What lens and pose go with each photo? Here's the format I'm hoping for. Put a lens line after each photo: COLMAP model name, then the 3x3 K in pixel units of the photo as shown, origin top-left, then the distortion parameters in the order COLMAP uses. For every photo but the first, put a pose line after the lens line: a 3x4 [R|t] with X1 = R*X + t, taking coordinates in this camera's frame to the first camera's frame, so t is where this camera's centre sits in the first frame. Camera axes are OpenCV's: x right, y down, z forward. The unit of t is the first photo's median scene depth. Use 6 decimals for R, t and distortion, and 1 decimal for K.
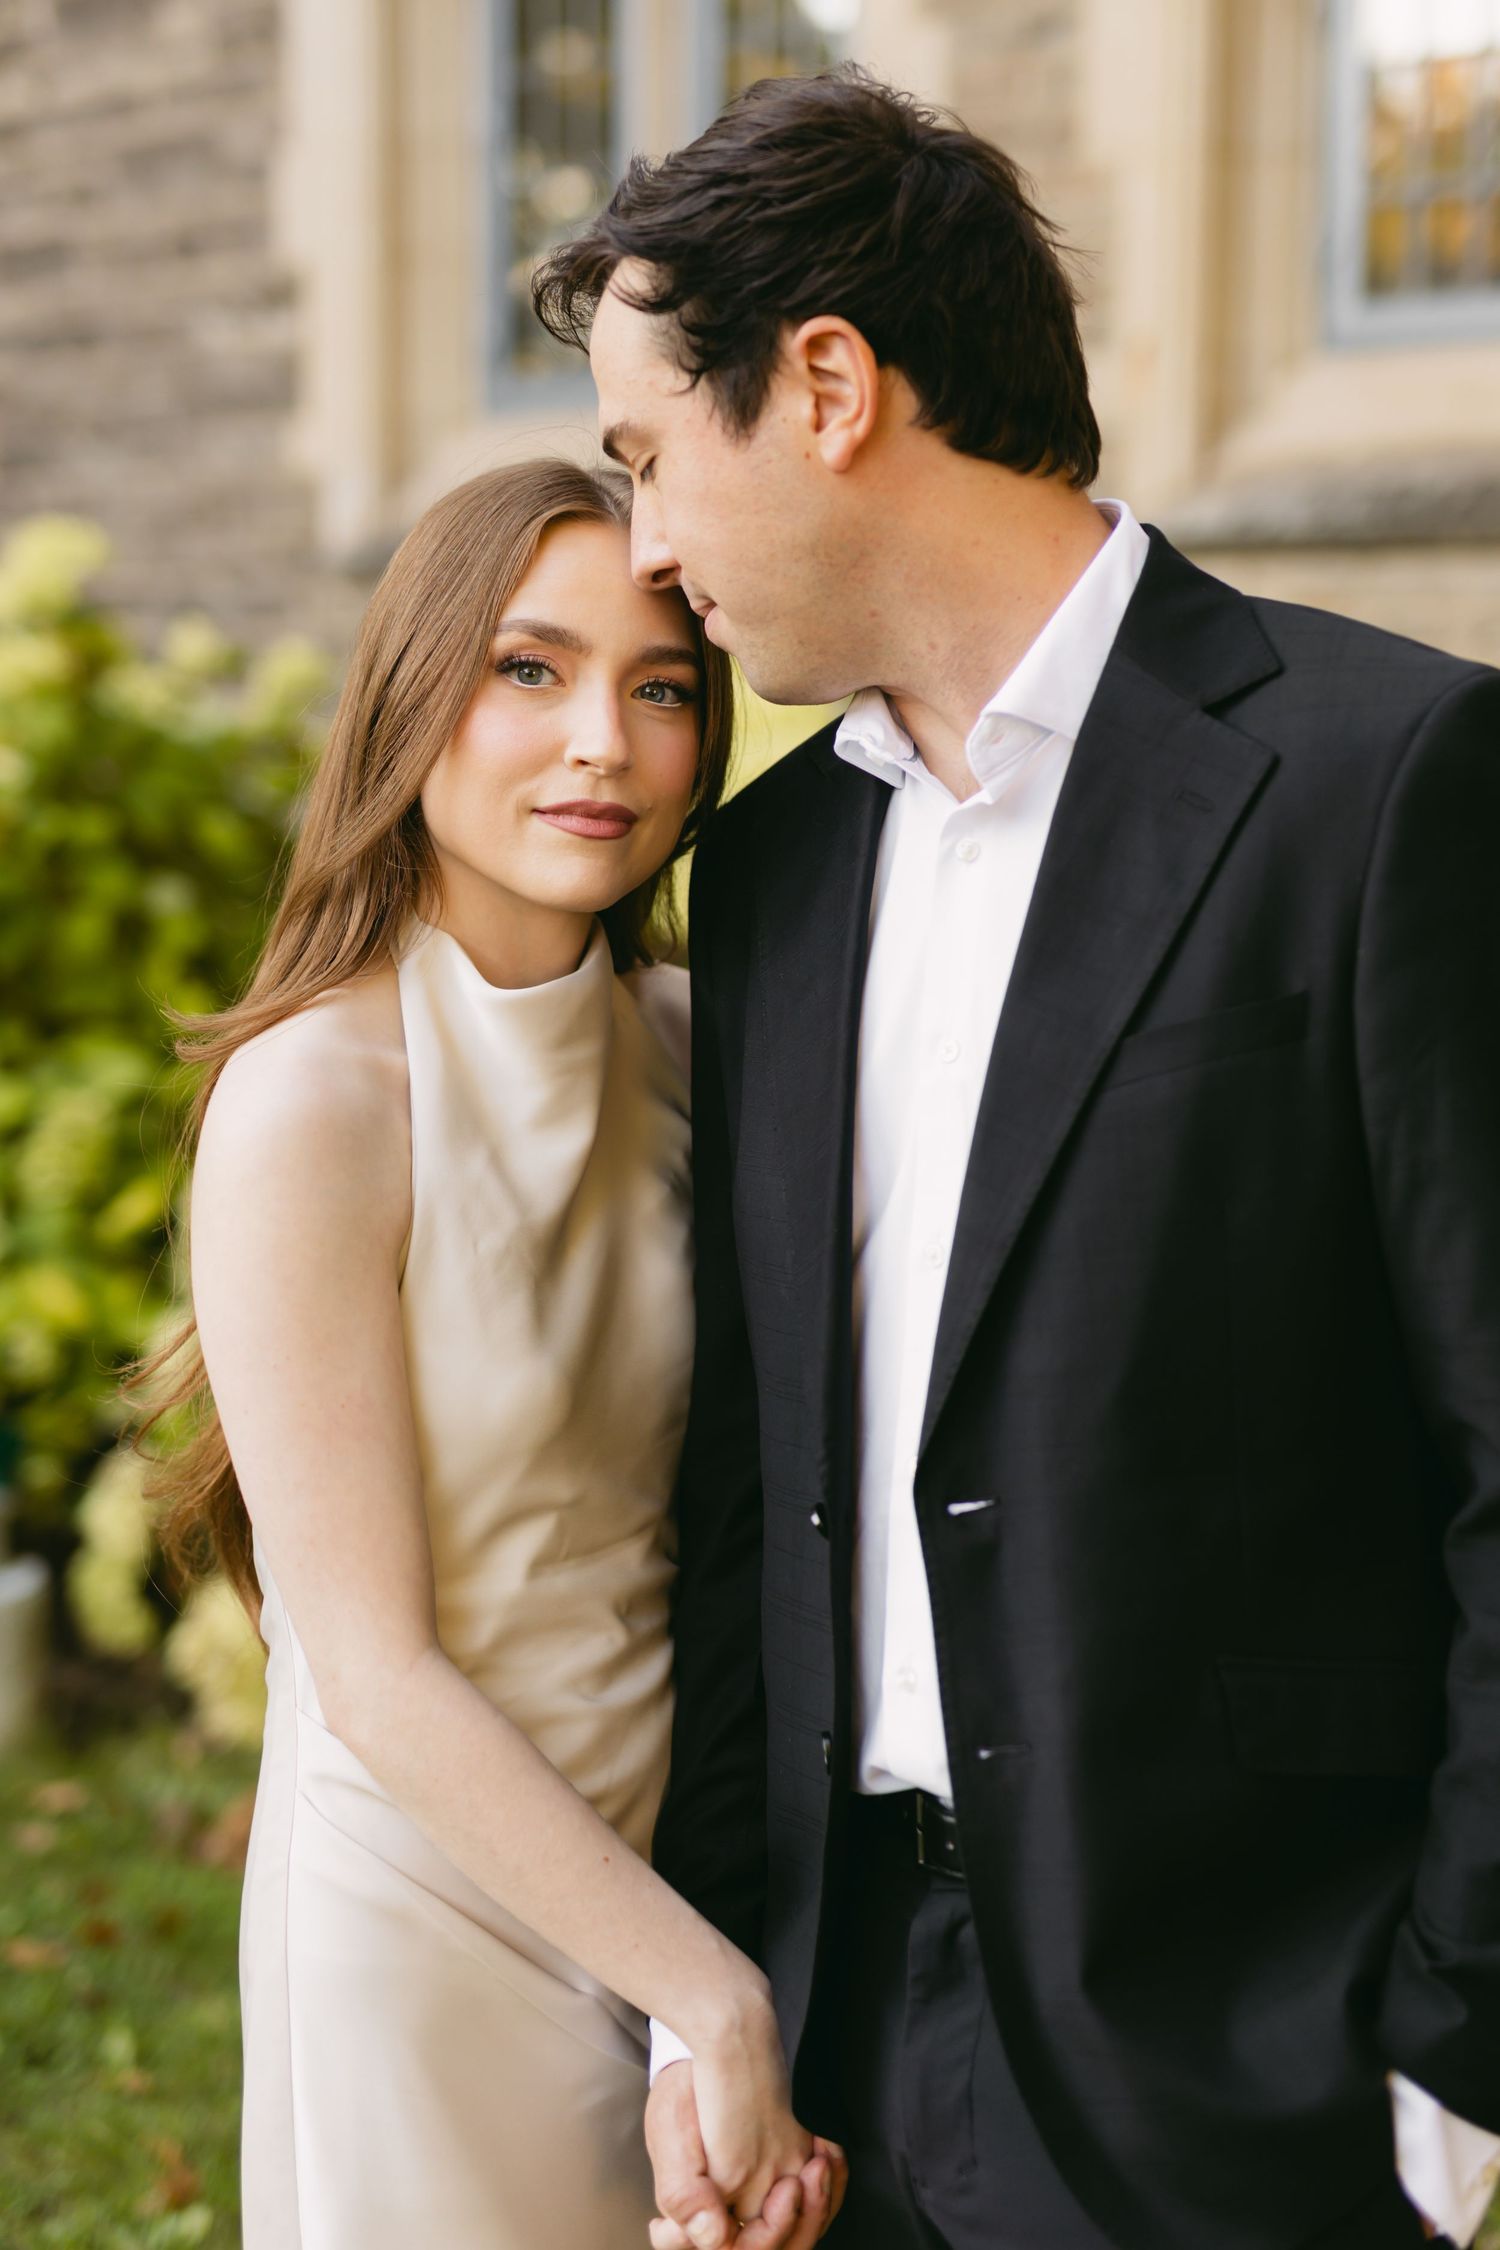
lens RADIAL K [[3249.0, 0, 821.8], [0, 3249.0, 1138.7], [0, 0, 1]] dist [-0.006694, 0.004426]
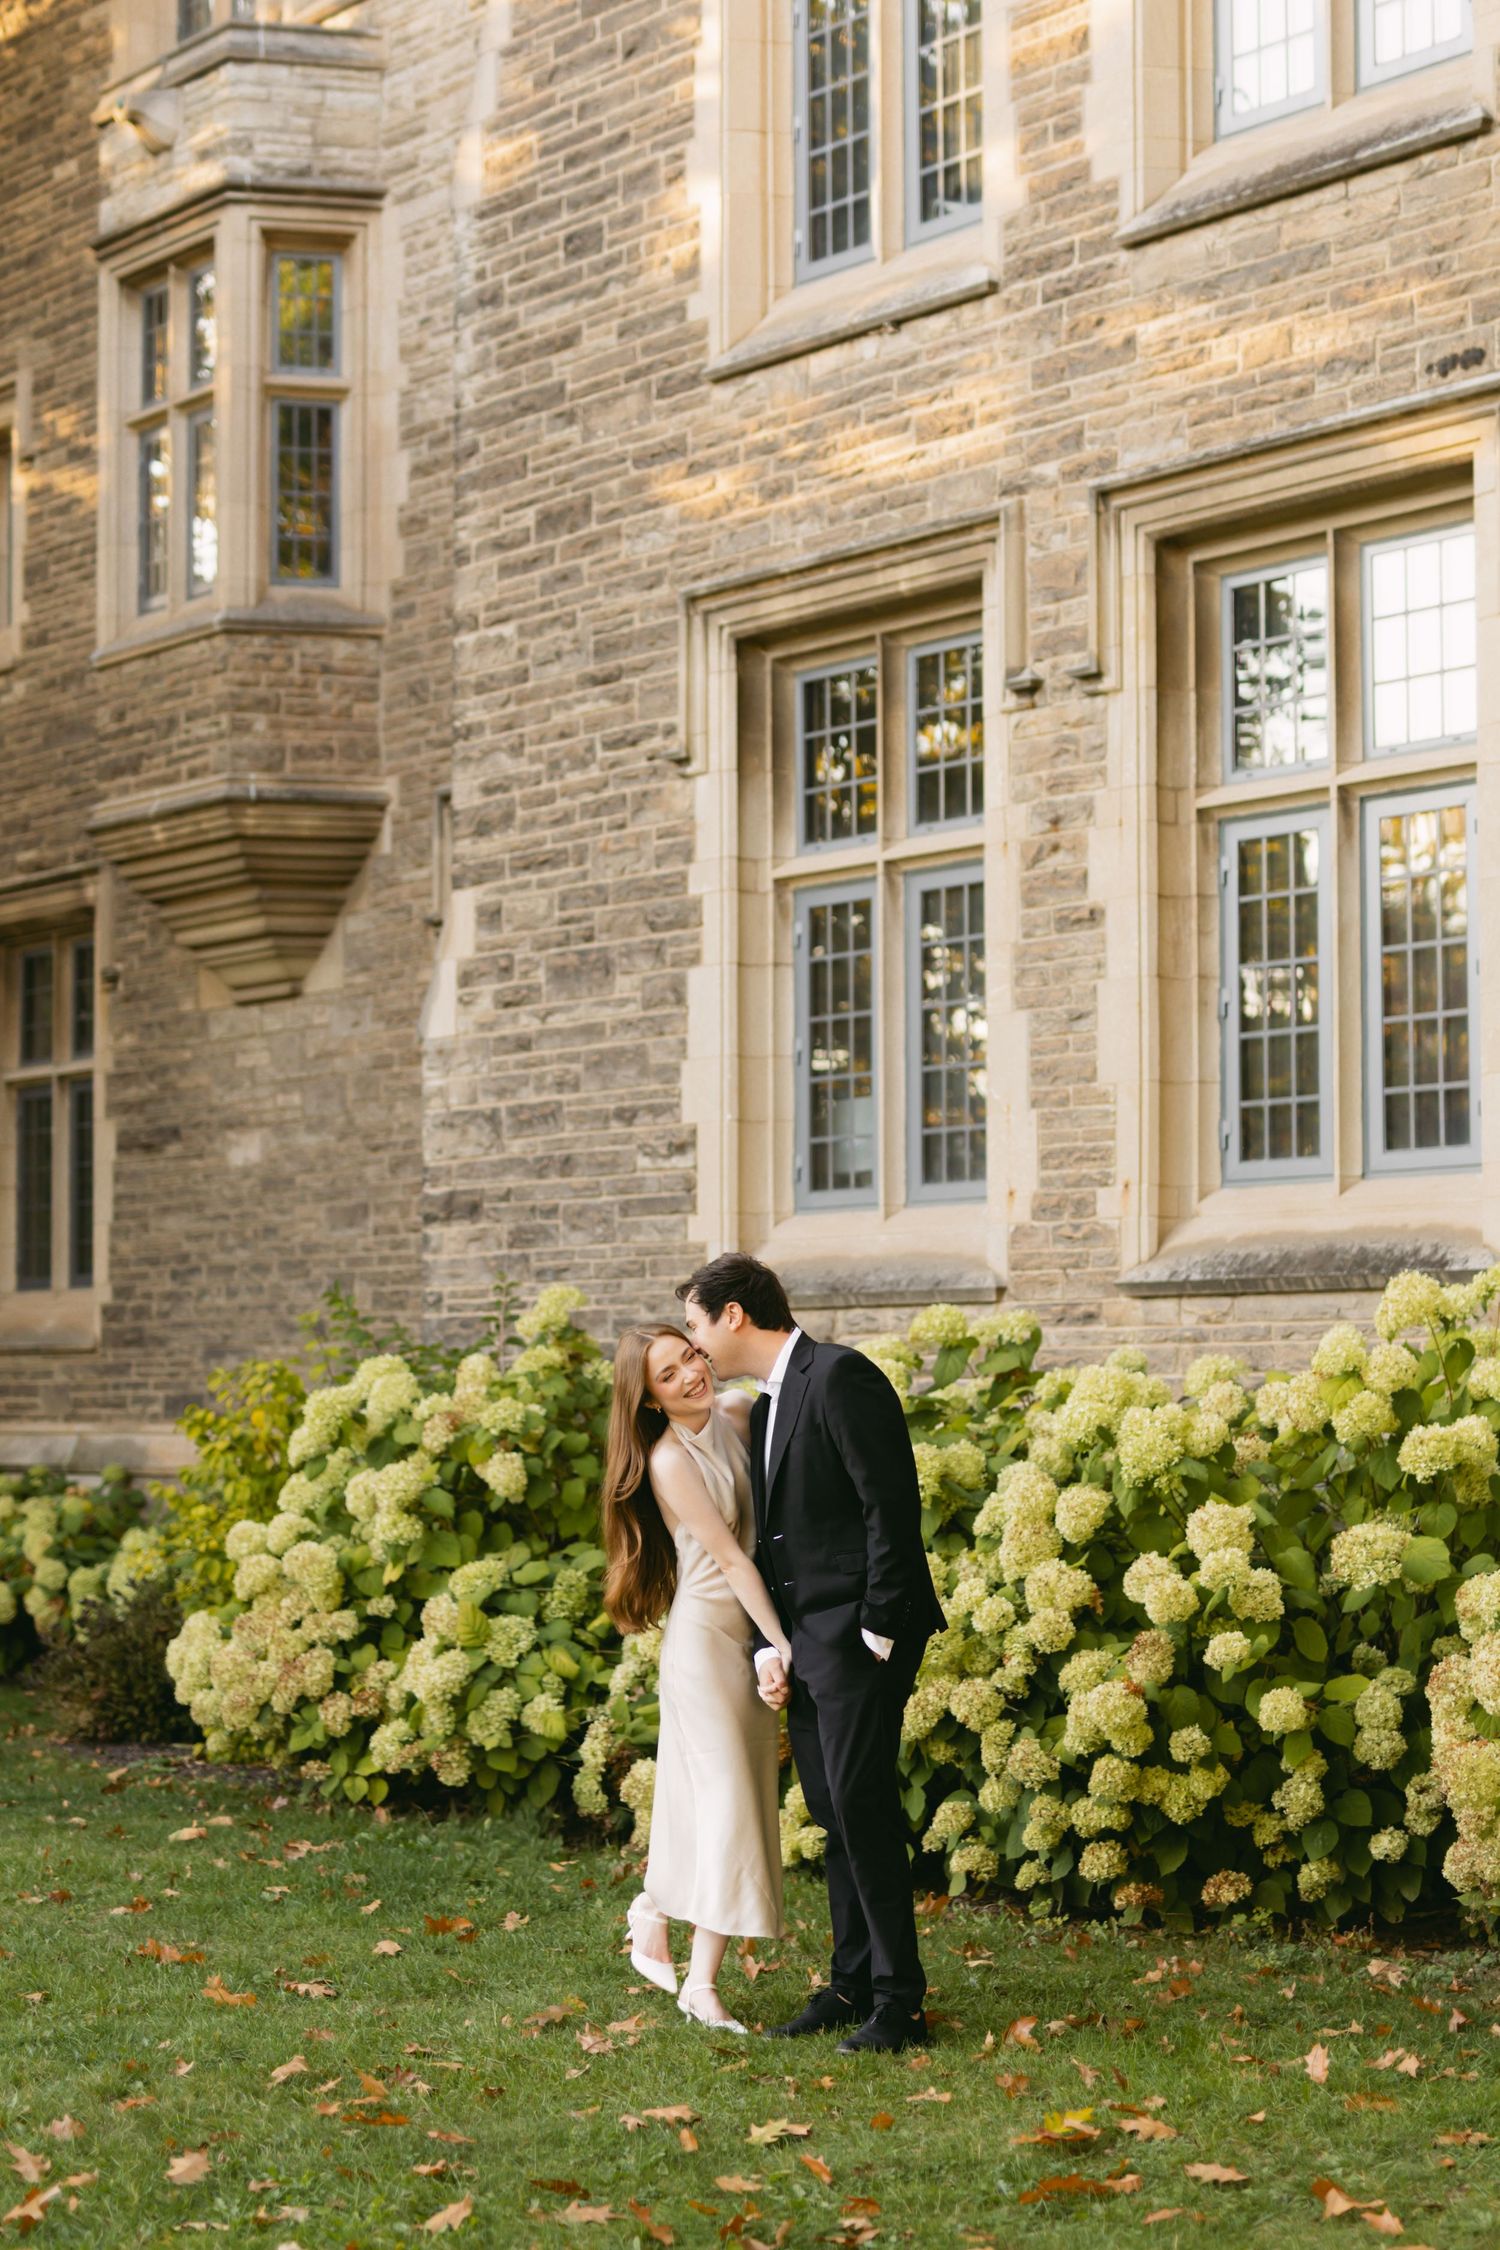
lens RADIAL K [[3264.0, 0, 800.1], [0, 3264.0, 1132.5], [0, 0, 1]] dist [-0.021145, -0.017319]
pose [[0.991137, -0.023200, -0.130804, 0.178319], [-0.004028, 0.978932, -0.204149, 0.129202], [0.132784, 0.202866, 0.970162, -0.977910]]
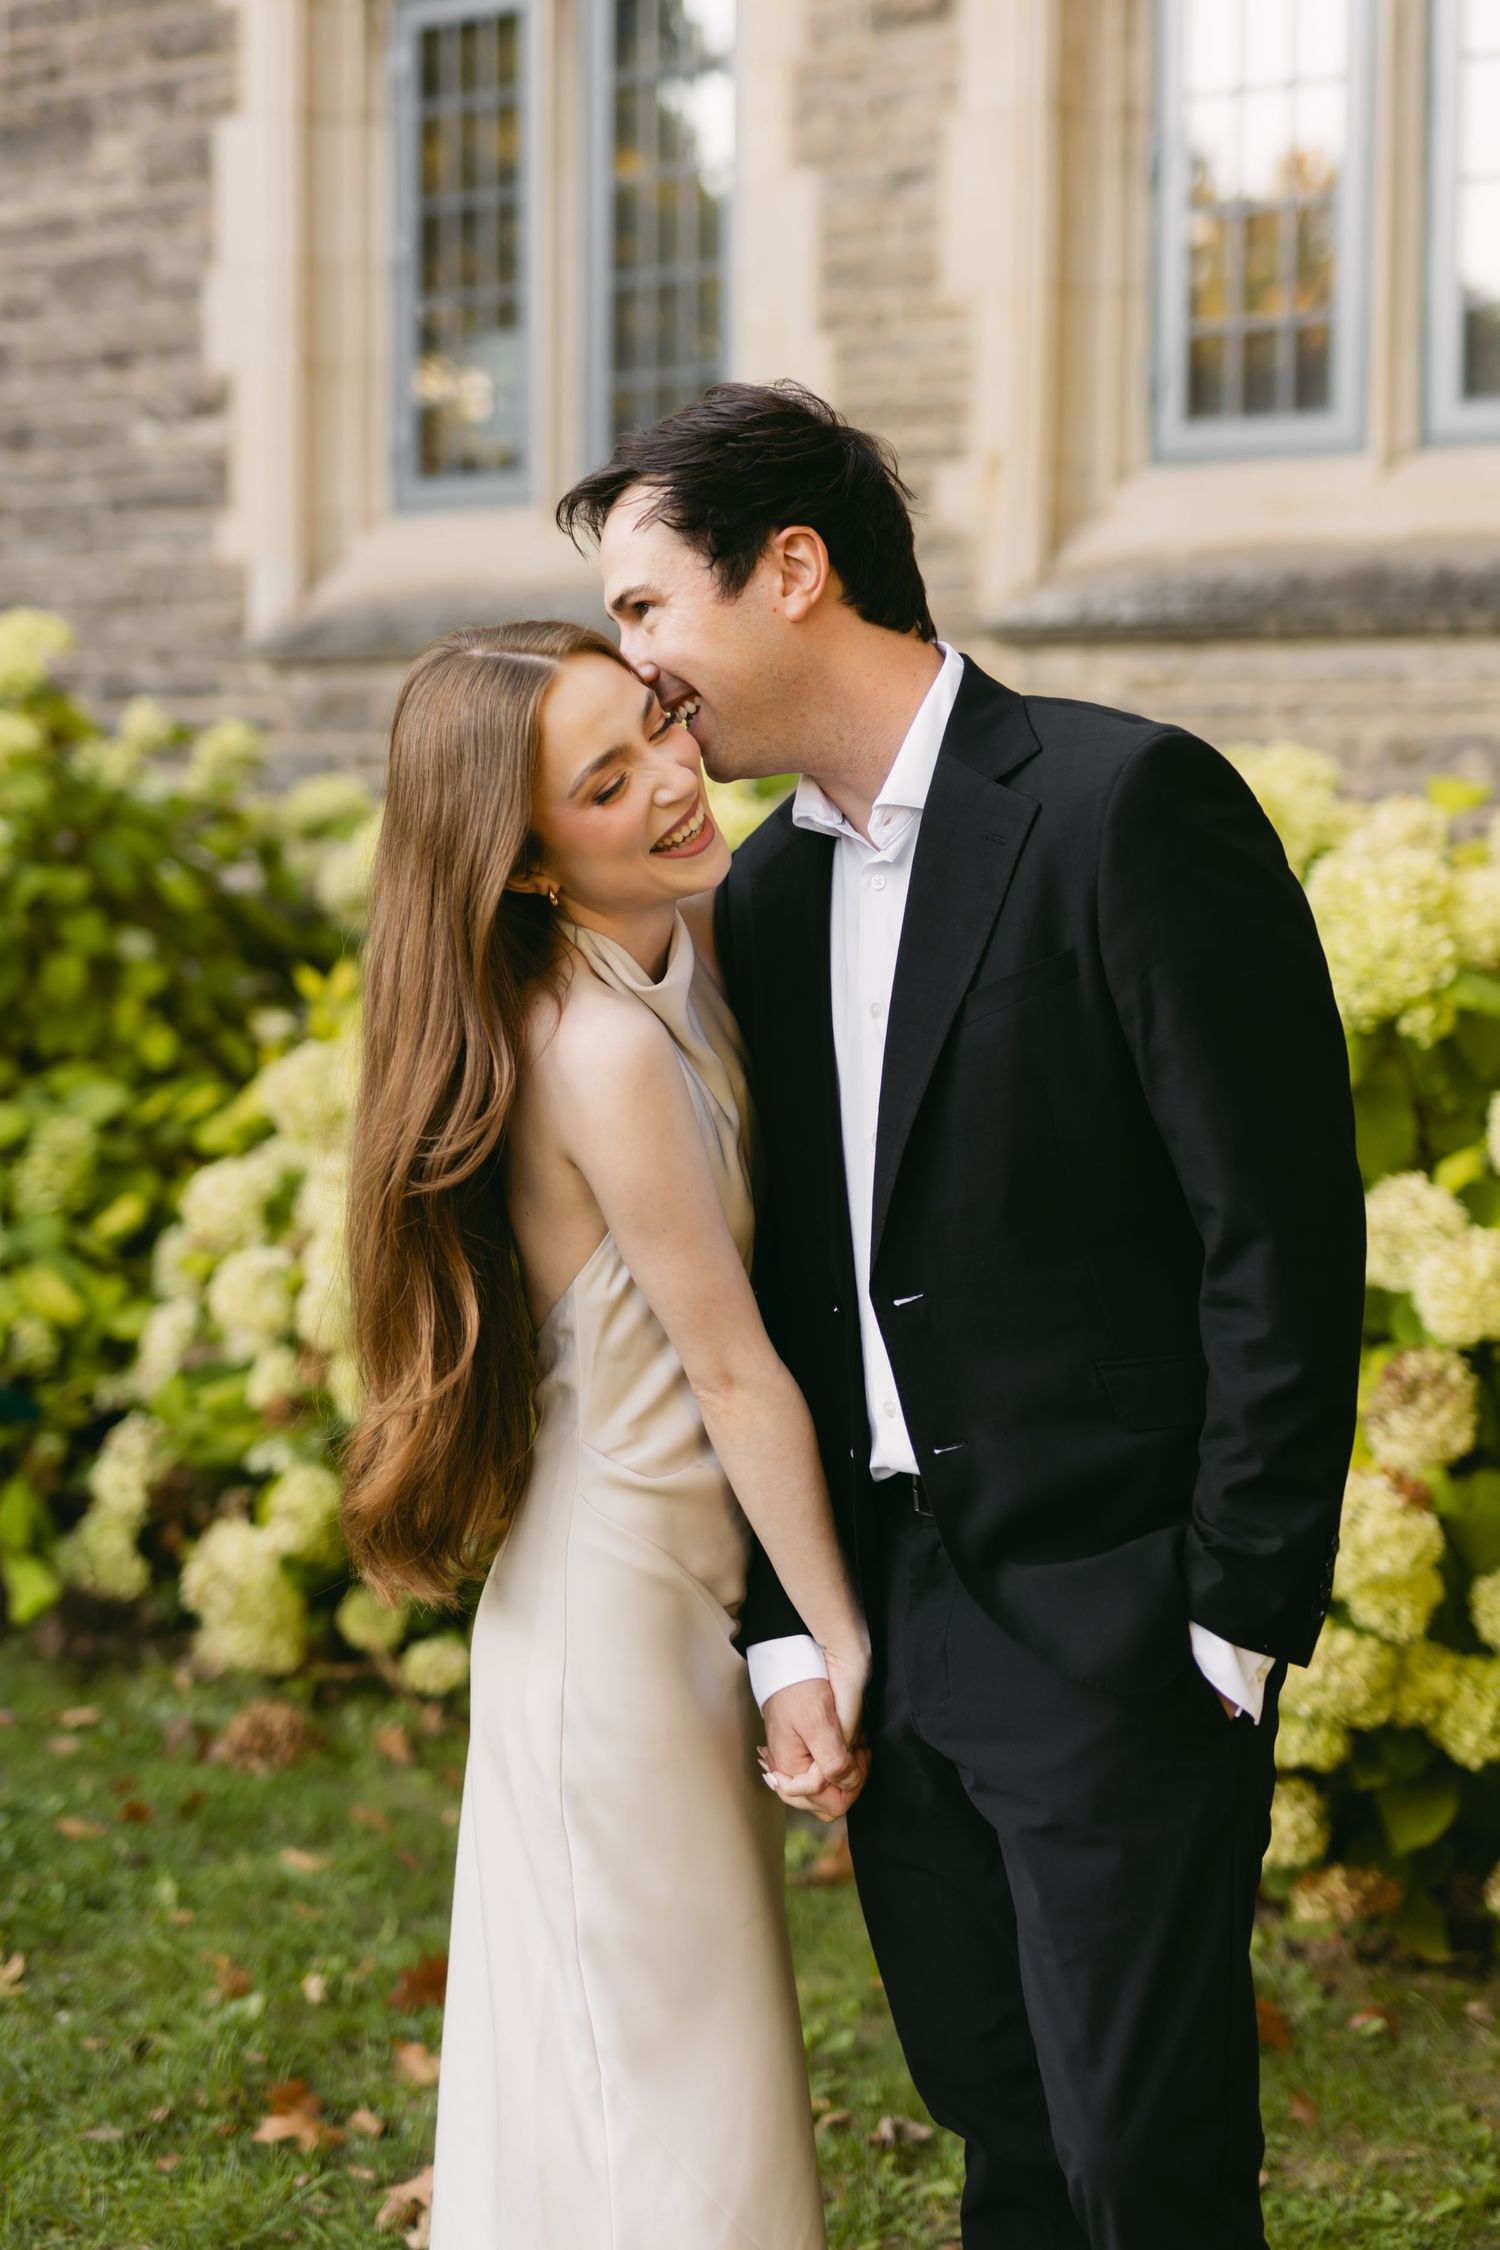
lens RADIAL K [[3277.7, 0, 746.1], [0, 3277.7, 1012.3], [0, 0, 1]] dist [-0.001396, -0.041410]
pose [[0.999698, -0.005773, 0.023899, -0.017630], [0.007125, 0.998356, -0.056874, 0.015424], [-0.023531, 0.057027, 0.998095, -0.141442]]
